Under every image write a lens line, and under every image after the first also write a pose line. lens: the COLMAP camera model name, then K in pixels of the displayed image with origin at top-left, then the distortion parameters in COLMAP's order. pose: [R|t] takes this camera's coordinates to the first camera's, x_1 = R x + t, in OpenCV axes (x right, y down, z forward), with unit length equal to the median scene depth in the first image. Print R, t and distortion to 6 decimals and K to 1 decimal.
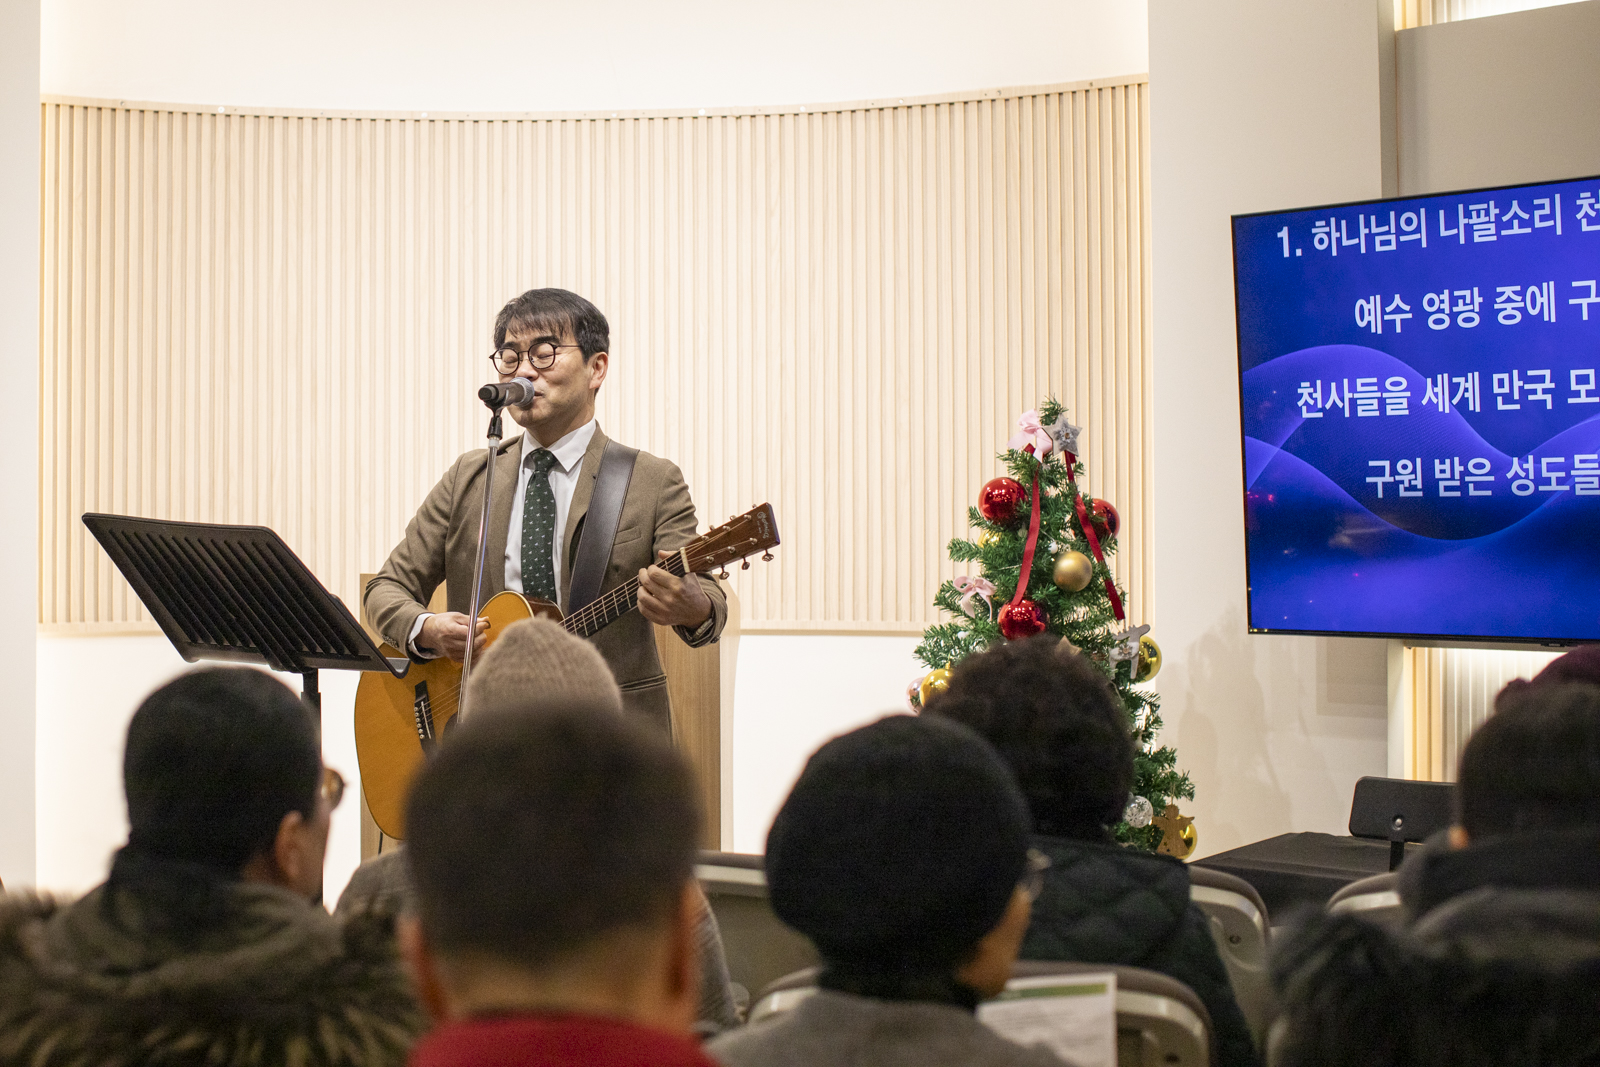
lens RADIAL K [[2815.6, 0, 801.2], [0, 2815.6, 535.3], [0, 0, 1]] dist [-0.104921, 0.000000]
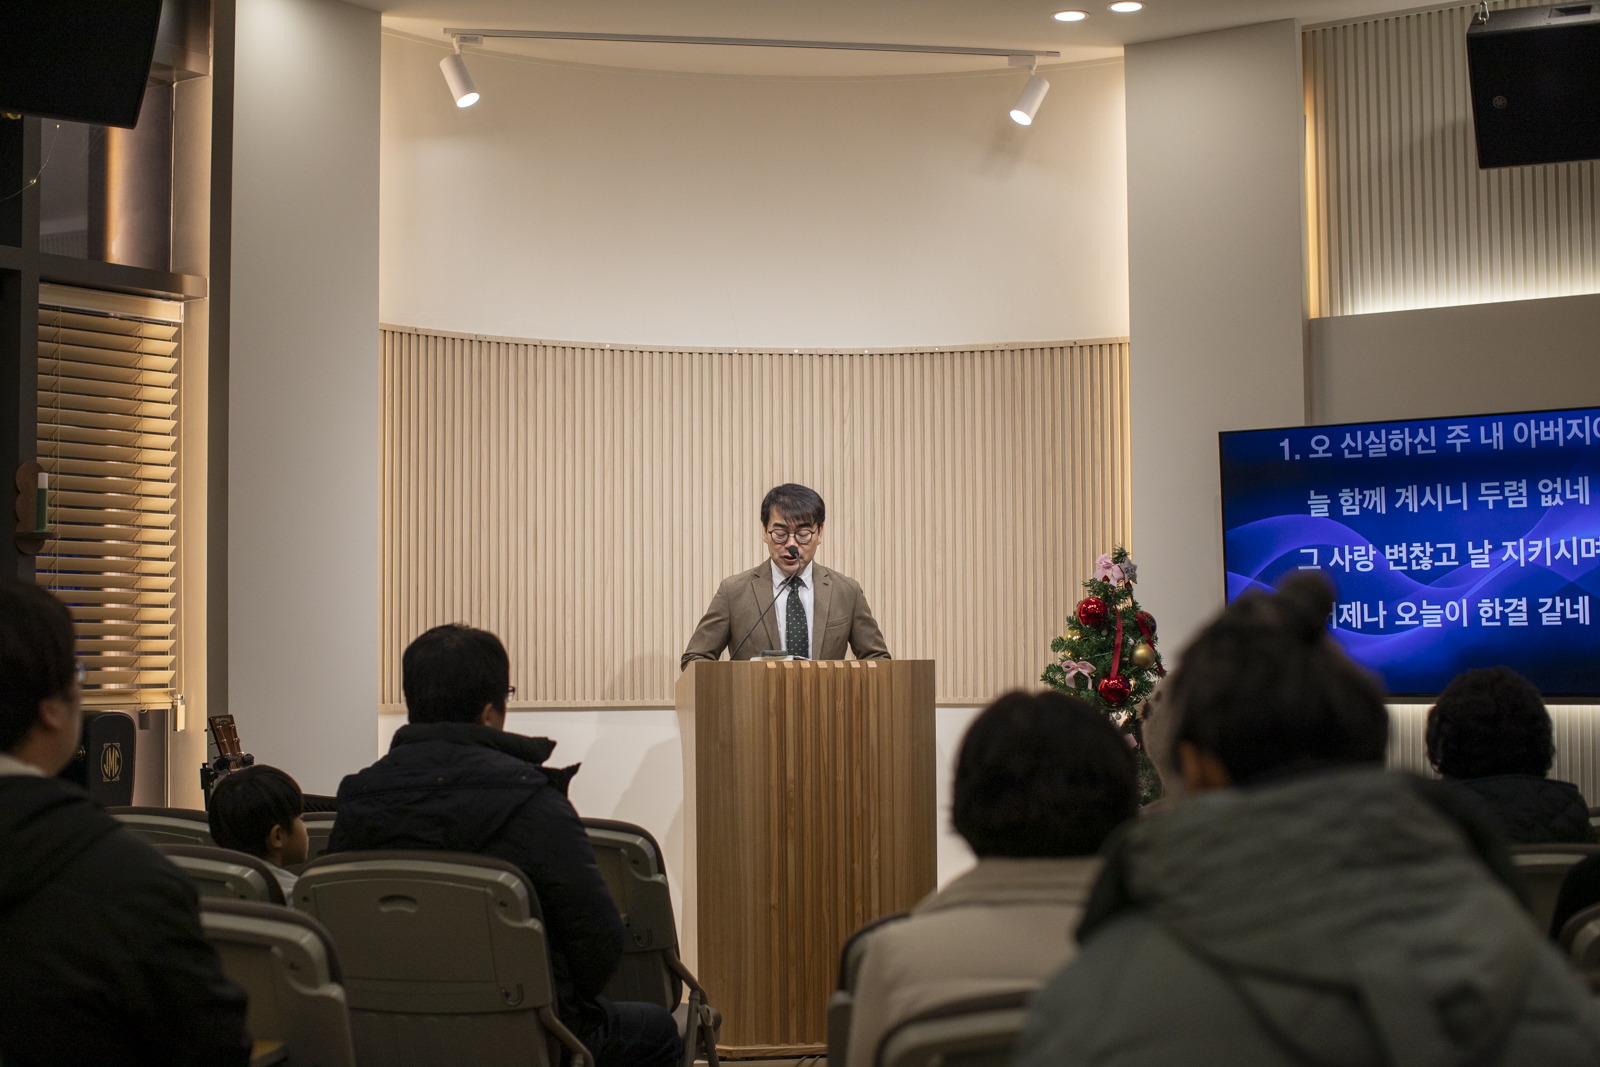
lens RADIAL K [[2430.7, 0, 795.5], [0, 2430.7, 526.5], [0, 0, 1]] dist [-0.054139, 0.000000]
pose [[0.951650, 0.011252, 0.306978, -0.493058], [0.008627, 0.997956, -0.063324, 0.023947], [-0.307063, 0.062911, 0.949608, -0.226884]]
